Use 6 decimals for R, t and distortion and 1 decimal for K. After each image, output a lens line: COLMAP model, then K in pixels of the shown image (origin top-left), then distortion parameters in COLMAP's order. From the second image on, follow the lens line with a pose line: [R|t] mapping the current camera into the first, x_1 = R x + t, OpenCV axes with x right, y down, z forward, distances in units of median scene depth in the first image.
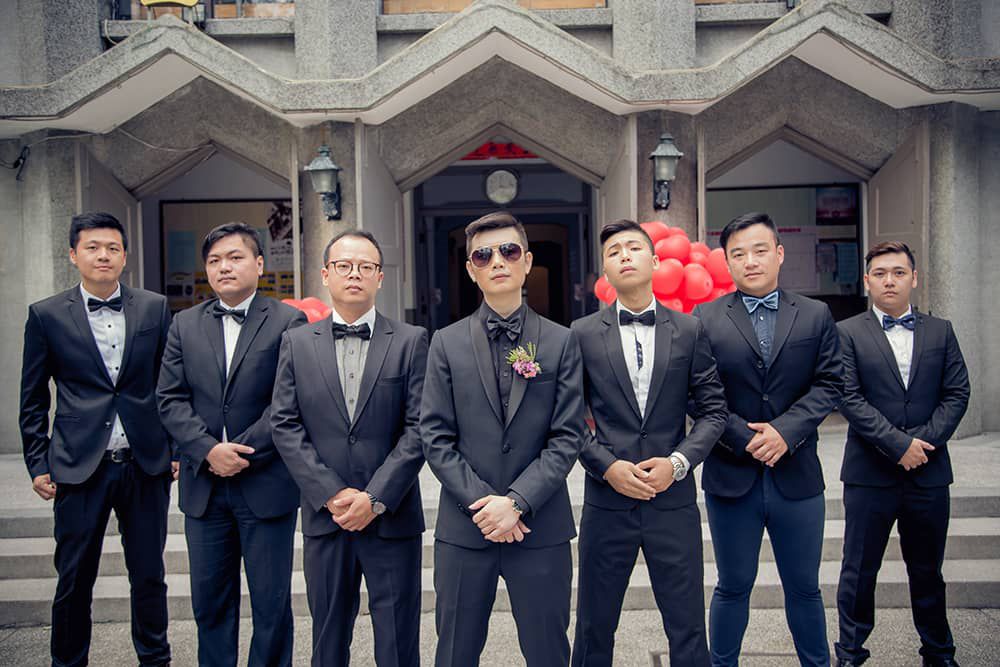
lens RADIAL K [[1072.5, 0, 500.0], [0, 1072.5, 333.5], [0, 0, 1]] dist [0.062443, 0.021620]
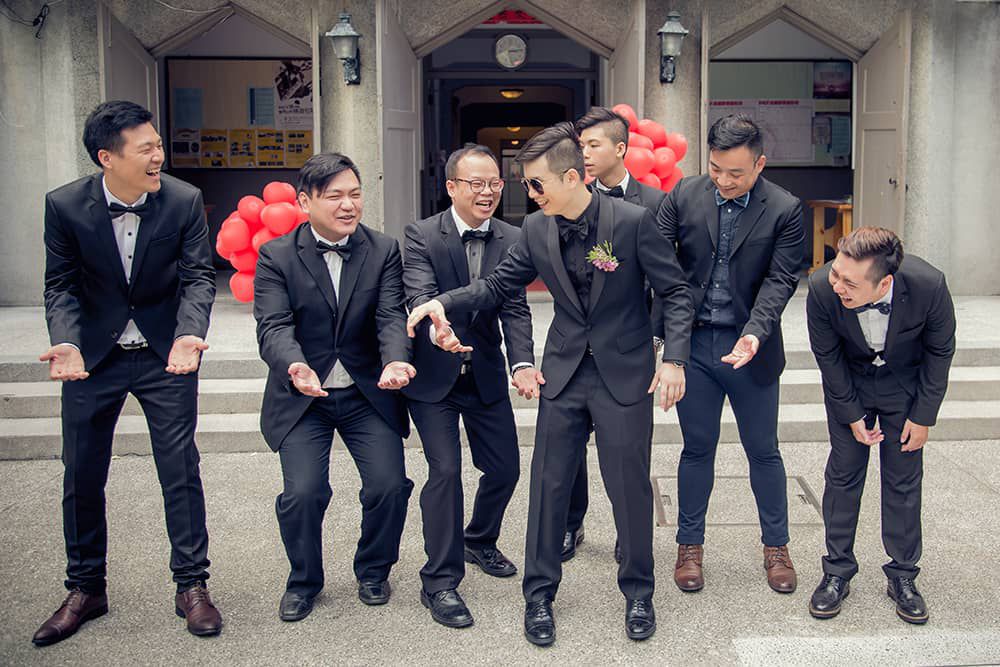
lens RADIAL K [[2961.7, 0, 500.0], [0, 2961.7, 333.5], [0, 0, 1]] dist [-0.177732, -0.788463]
pose [[0.994626, 0.013396, 0.102667, -0.304587], [-0.019582, 0.998037, 0.059485, -0.038876], [-0.101668, -0.061175, 0.992936, -1.860061]]
